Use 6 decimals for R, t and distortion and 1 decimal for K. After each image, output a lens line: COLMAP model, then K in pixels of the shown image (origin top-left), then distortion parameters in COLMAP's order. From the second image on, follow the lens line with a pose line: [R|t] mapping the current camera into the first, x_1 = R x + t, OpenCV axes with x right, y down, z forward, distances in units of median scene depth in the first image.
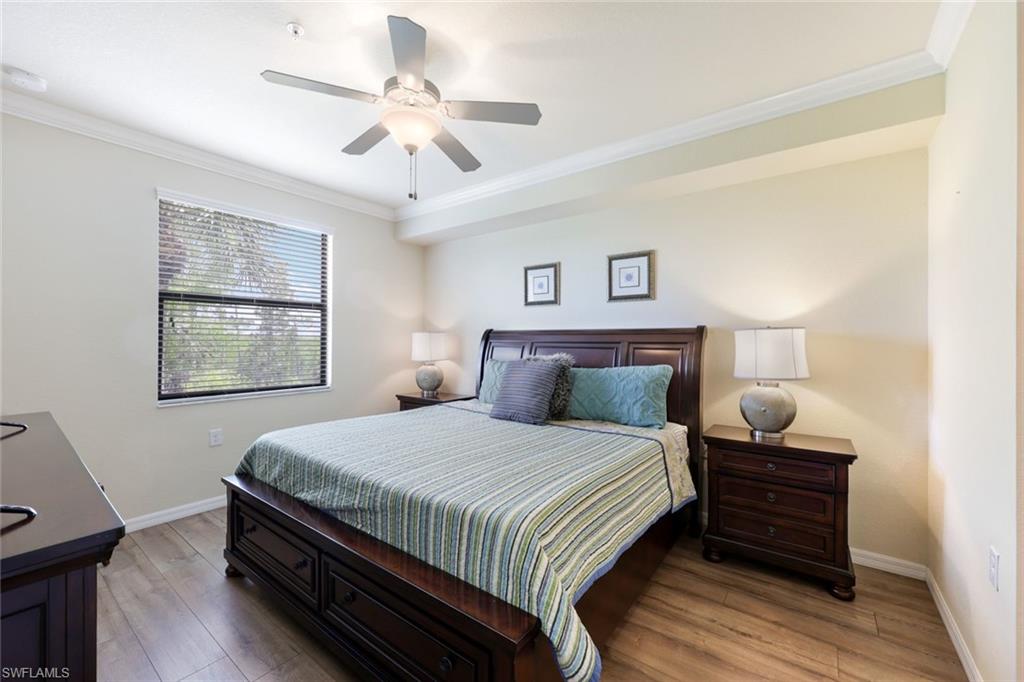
lens RADIAL K [[413.3, 0, 509.6], [0, 413.3, 337.9], [0, 0, 1]] dist [0.000878, 0.000101]
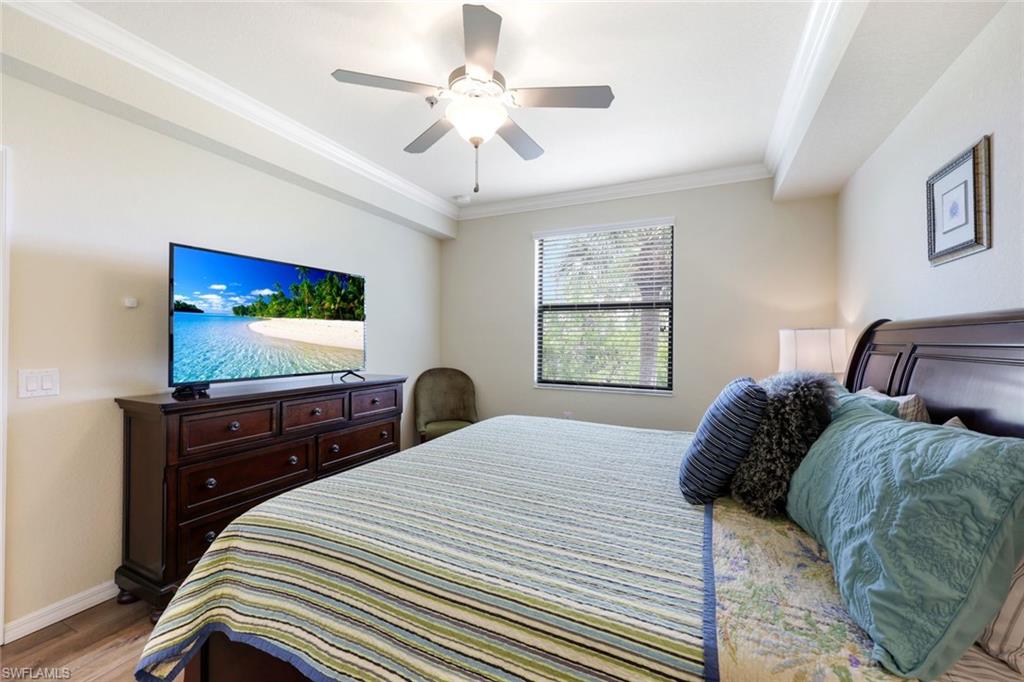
lens RADIAL K [[409.7, 0, 512.0], [0, 409.7, 341.0], [0, 0, 1]] dist [-0.001184, -0.000128]
pose [[0.209651, 0.000078, -0.977776, 0.493400], [-0.002841, 0.999996, -0.000530, 0.009355], [0.977772, 0.002888, 0.209650, 0.612605]]
